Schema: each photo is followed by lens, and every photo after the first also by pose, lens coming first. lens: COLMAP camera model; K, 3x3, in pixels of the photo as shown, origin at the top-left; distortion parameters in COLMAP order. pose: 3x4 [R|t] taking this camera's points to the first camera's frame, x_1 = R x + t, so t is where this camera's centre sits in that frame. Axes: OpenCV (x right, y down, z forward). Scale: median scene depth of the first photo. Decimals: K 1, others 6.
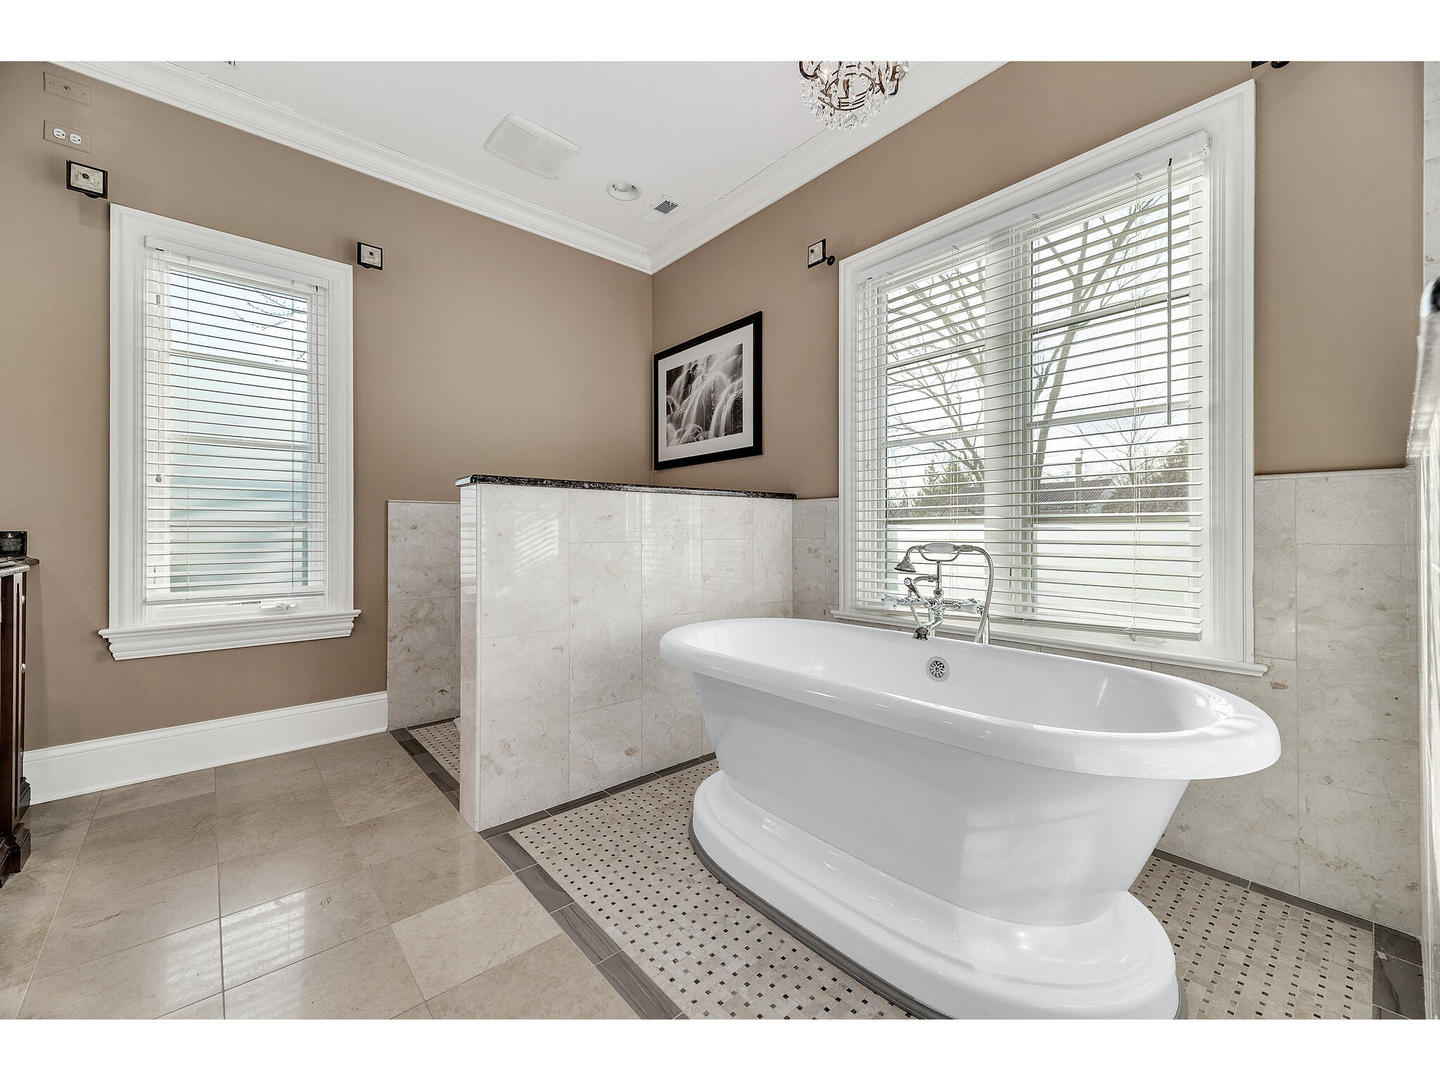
lens RADIAL K [[586.4, 0, 717.7], [0, 586.4, 527.6], [0, 0, 1]] dist [0.013831, -0.003123]
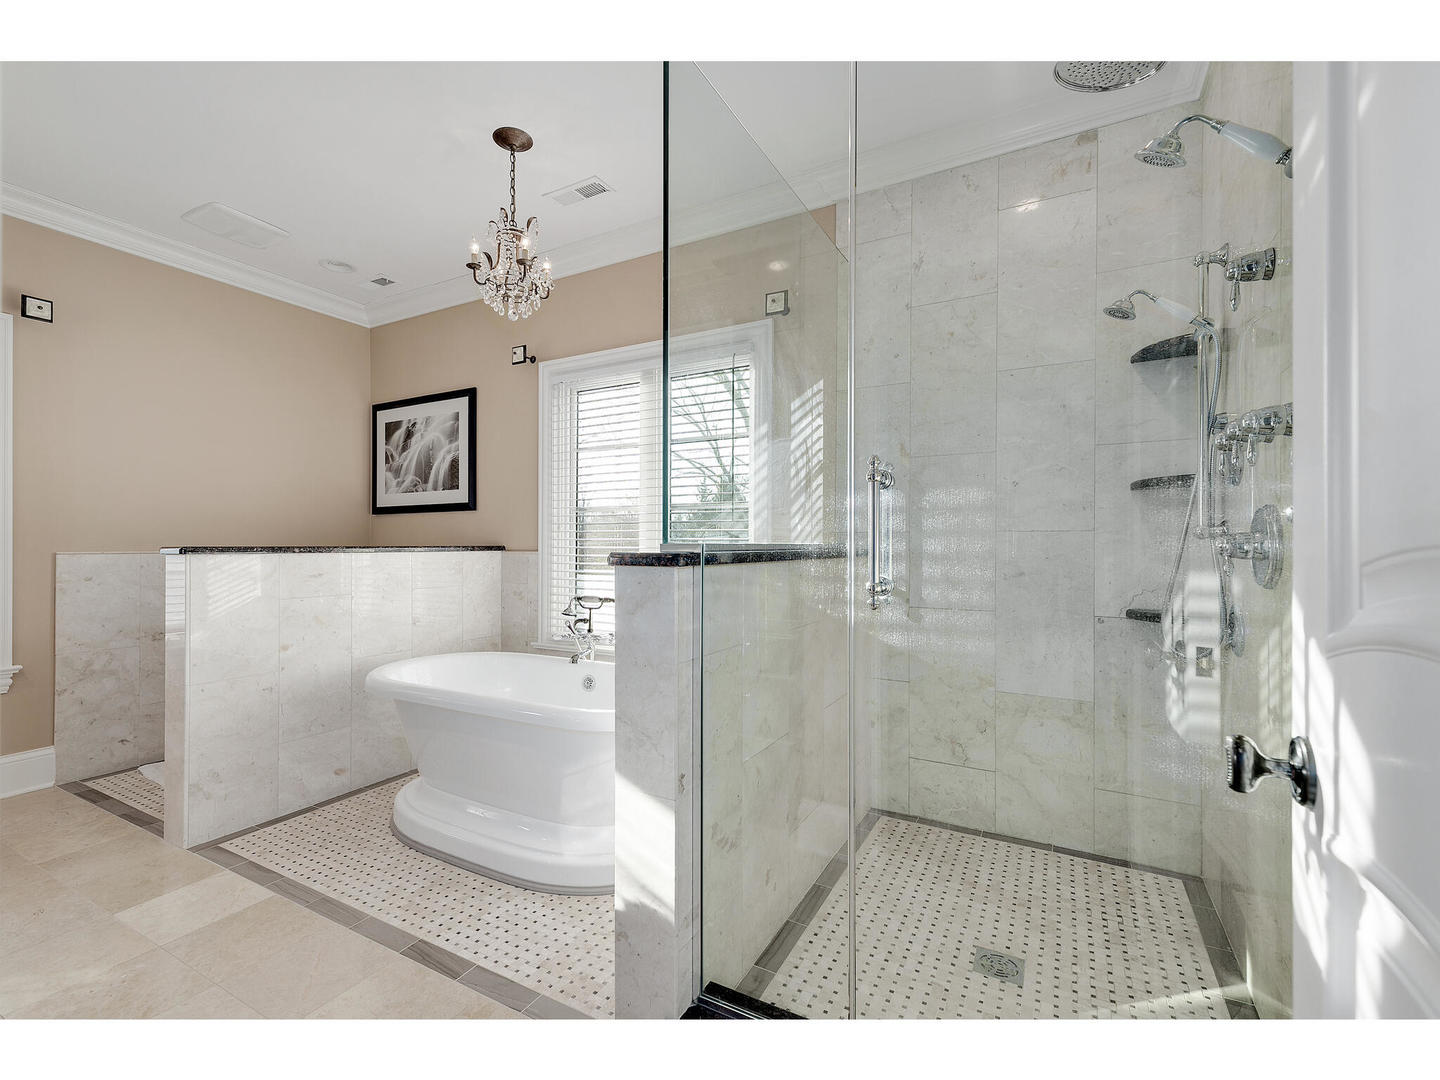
lens RADIAL K [[637.3, 0, 733.7], [0, 637.3, 550.8], [0, 0, 1]] dist [0.009600, -0.001985]
pose [[0.926814, 0.008118, 0.375433, 0.100609], [-0.014996, 0.999769, 0.015402, -0.096481], [-0.375221, -0.019905, 0.926722, -0.488838]]
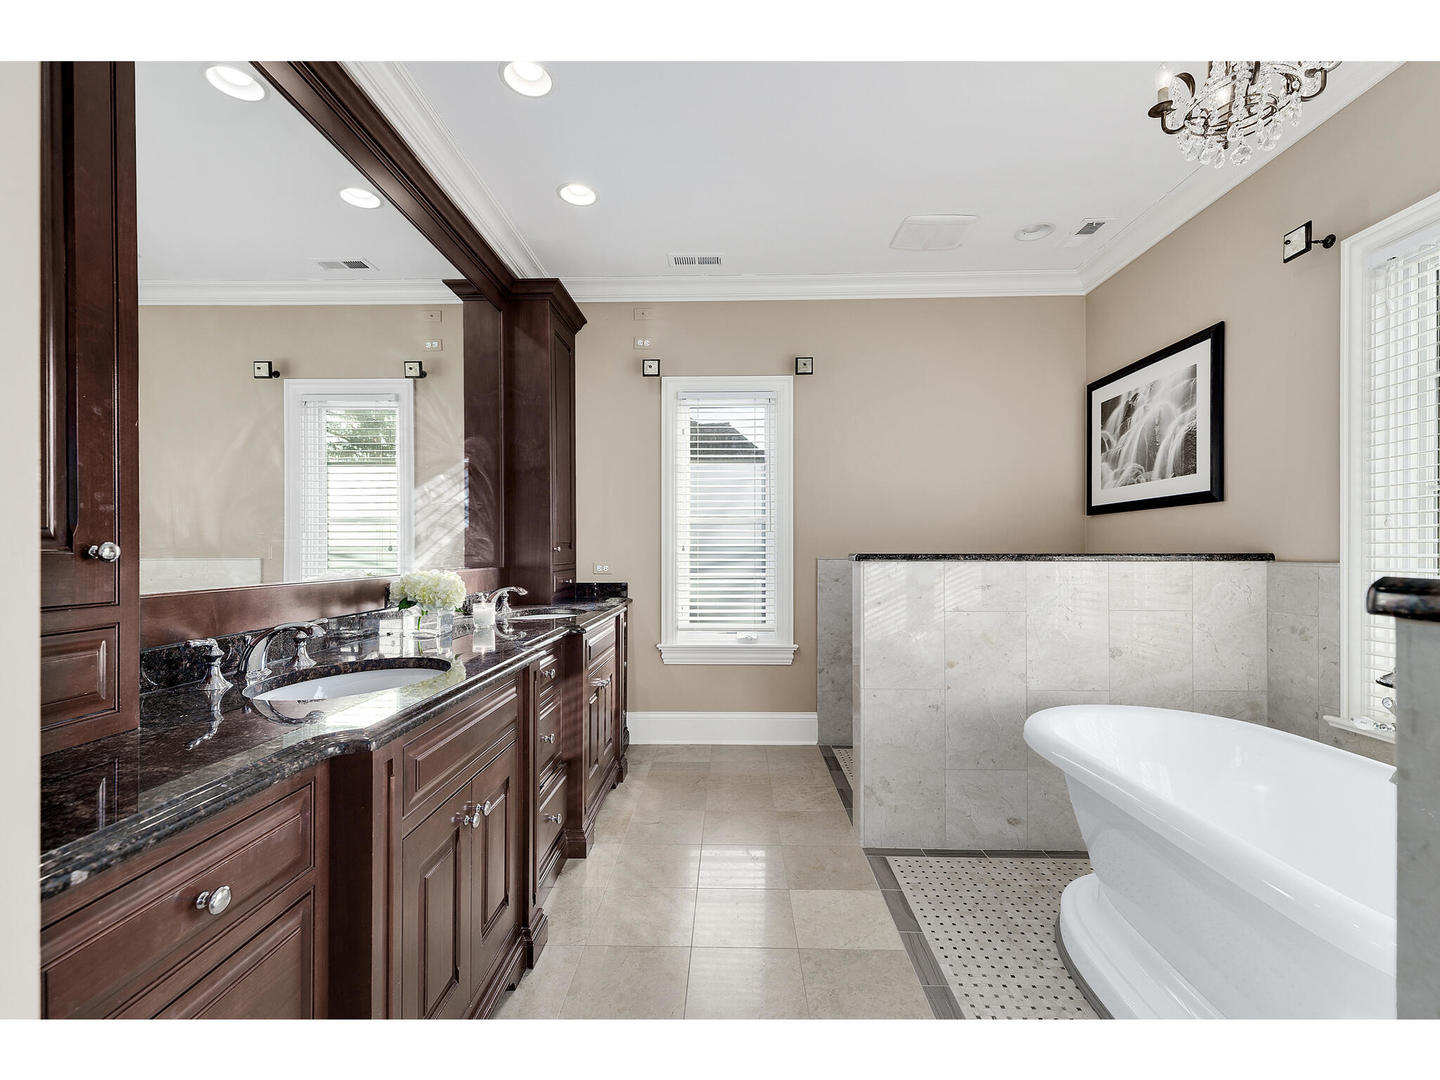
lens RADIAL K [[636.4, 0, 717.7], [0, 636.4, 547.3], [0, 0, 1]] dist [0.015099, -0.003002]
pose [[0.736046, 0.007350, -0.676891, 0.215410], [-0.000332, 0.999945, 0.010497, -0.095869], [0.676931, -0.007501, 0.736008, -0.137217]]
